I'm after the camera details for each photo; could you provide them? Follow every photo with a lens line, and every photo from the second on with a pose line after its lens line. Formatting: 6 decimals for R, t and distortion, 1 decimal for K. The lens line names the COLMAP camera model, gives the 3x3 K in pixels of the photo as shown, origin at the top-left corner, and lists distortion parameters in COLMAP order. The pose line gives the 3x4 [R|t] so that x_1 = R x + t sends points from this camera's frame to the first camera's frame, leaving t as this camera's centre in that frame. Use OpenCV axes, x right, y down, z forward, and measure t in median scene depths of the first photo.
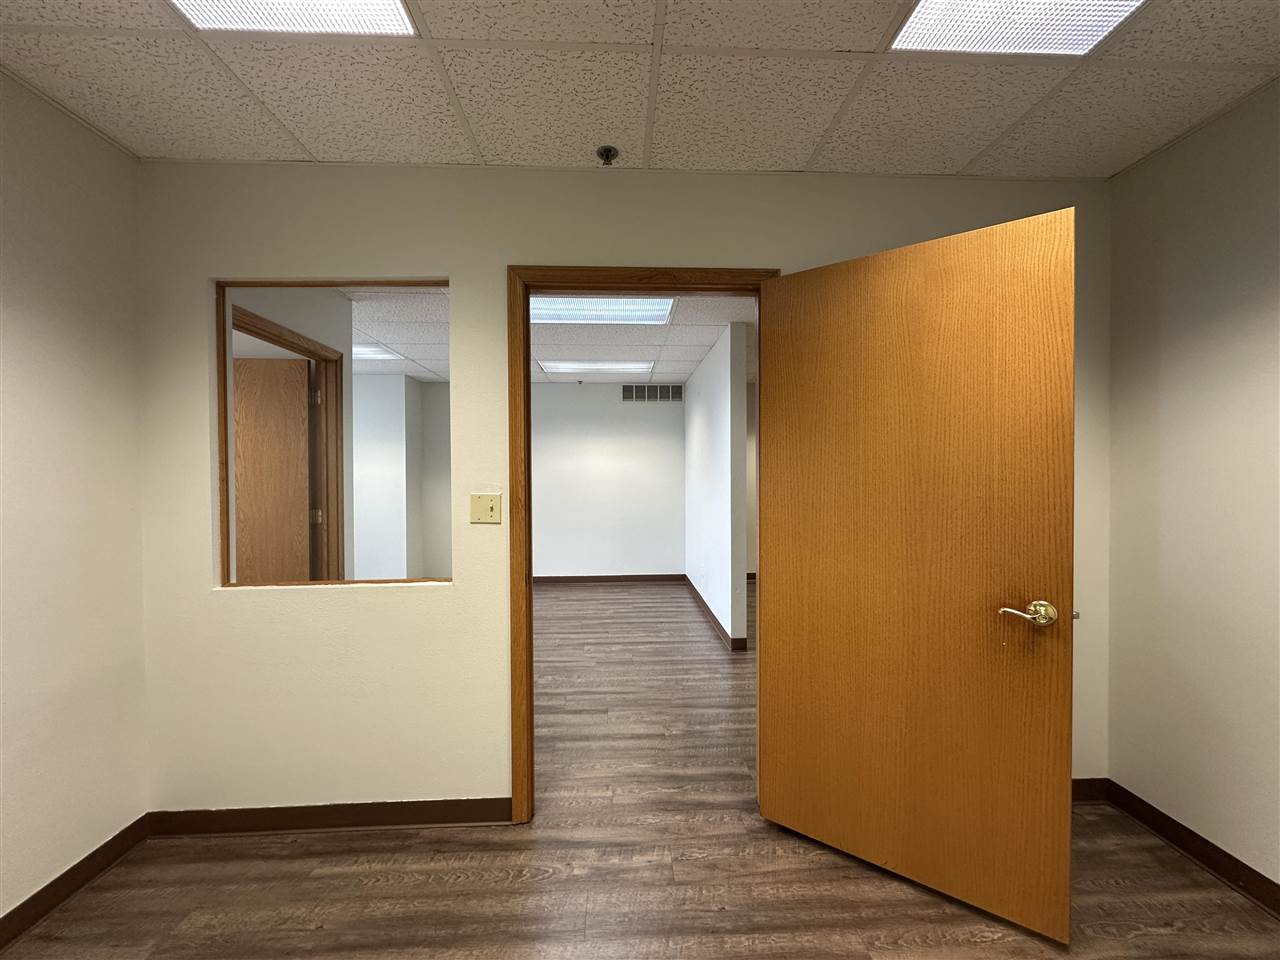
lens RADIAL K [[510.0, 0, 627.5], [0, 510.0, 487.0], [0, 0, 1]] dist [-0.002506, 0.000683]
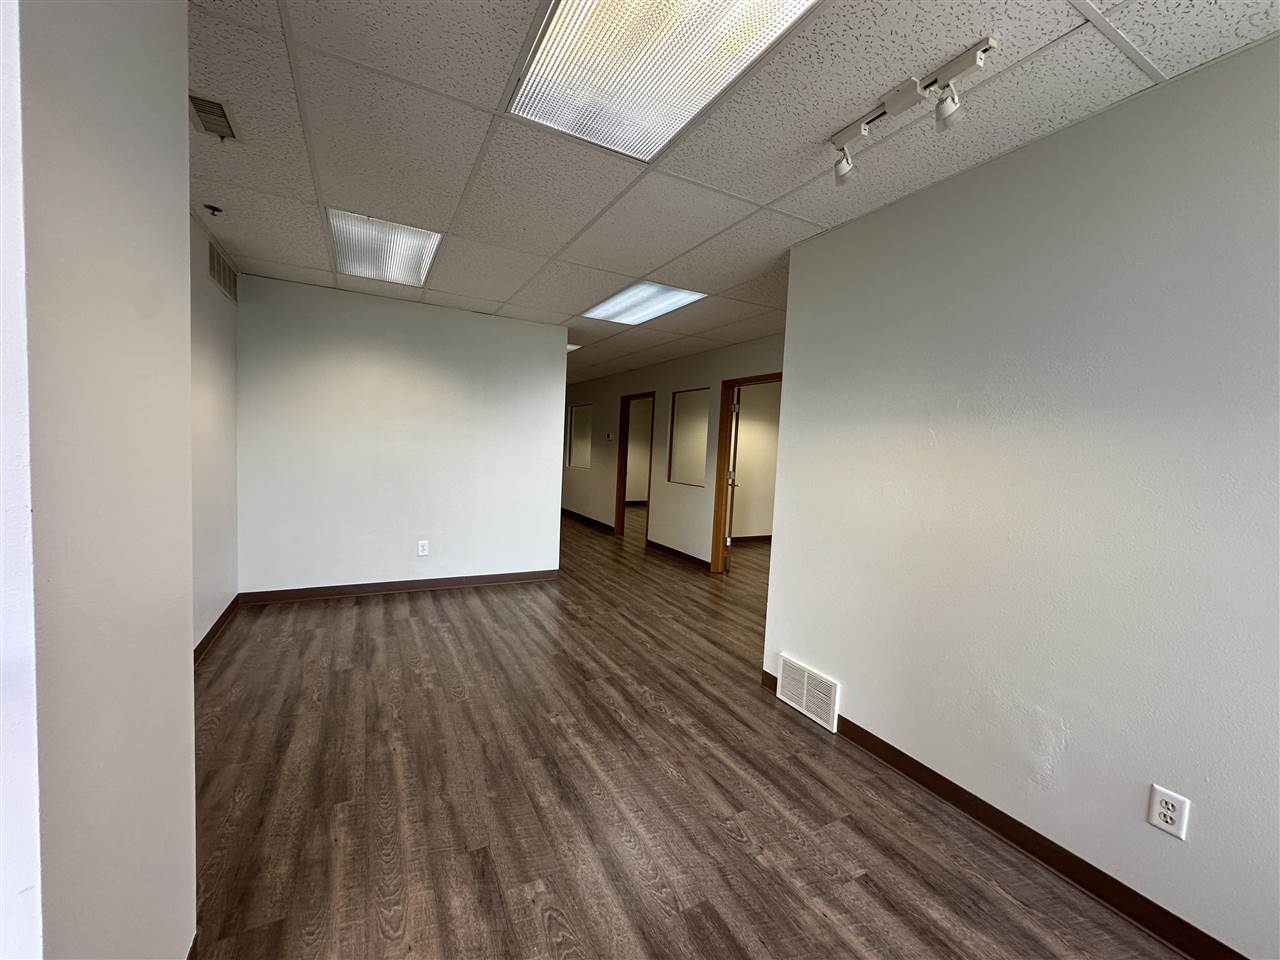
lens RADIAL K [[510.0, 0, 638.6], [0, 510.0, 481.7], [0, 0, 1]] dist [-0.002506, 0.000683]
pose [[-0.435629, -0.078660, 0.896683, -1.054381], [-0.029669, 0.996888, 0.073036, -0.041392], [-0.899637, 0.005213, -0.436607, 1.357540]]
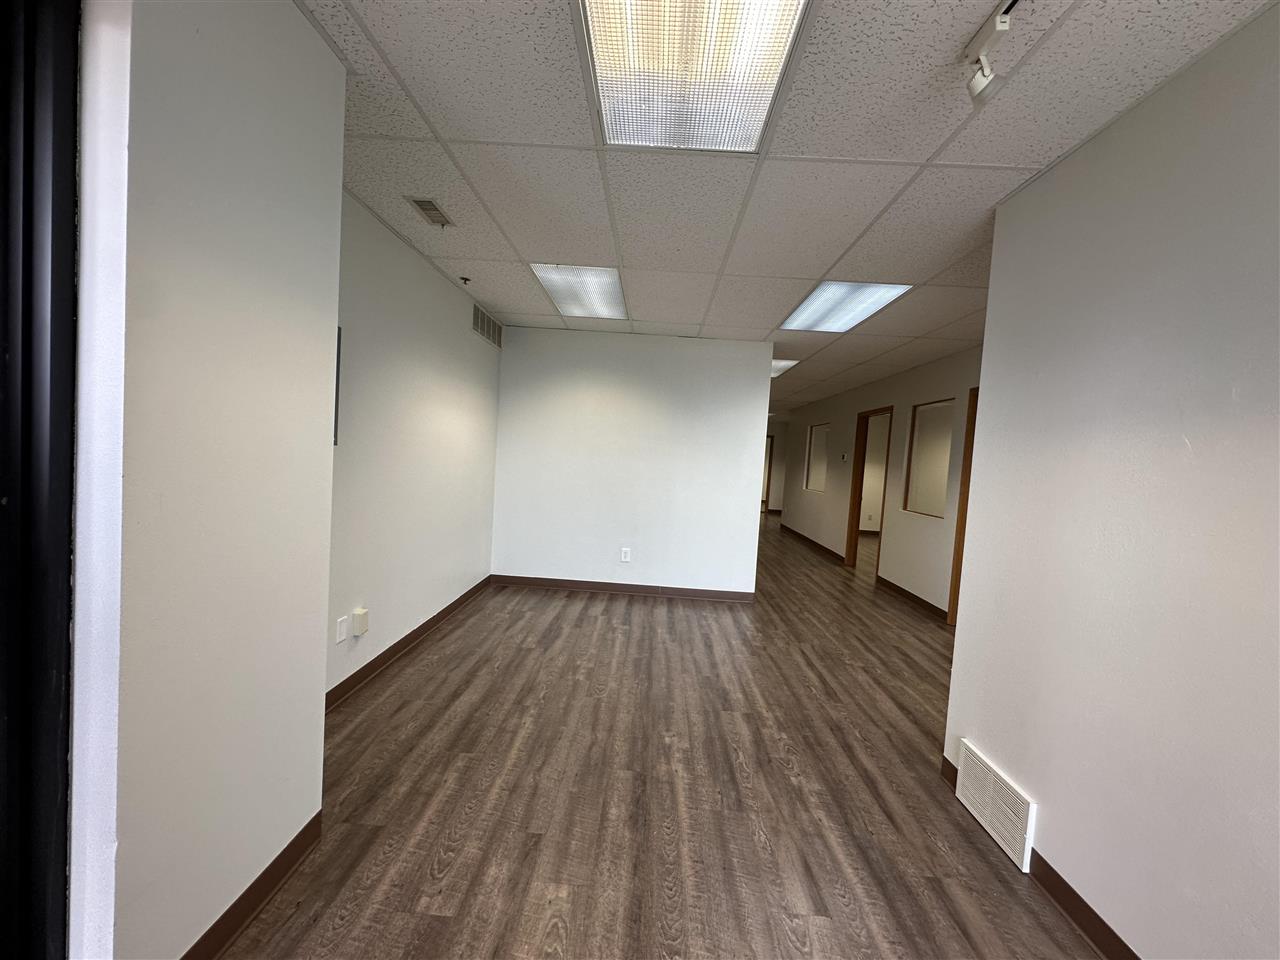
lens RADIAL K [[510.0, 0, 638.8], [0, 510.0, 480.0], [0, 0, 1]] dist [-0.002506, 0.000683]
pose [[0.071661, -0.041443, 0.996568, -1.067741], [-0.045494, 0.997961, 0.044772, -0.035806], [-0.996391, -0.048546, 0.069630, 1.179689]]
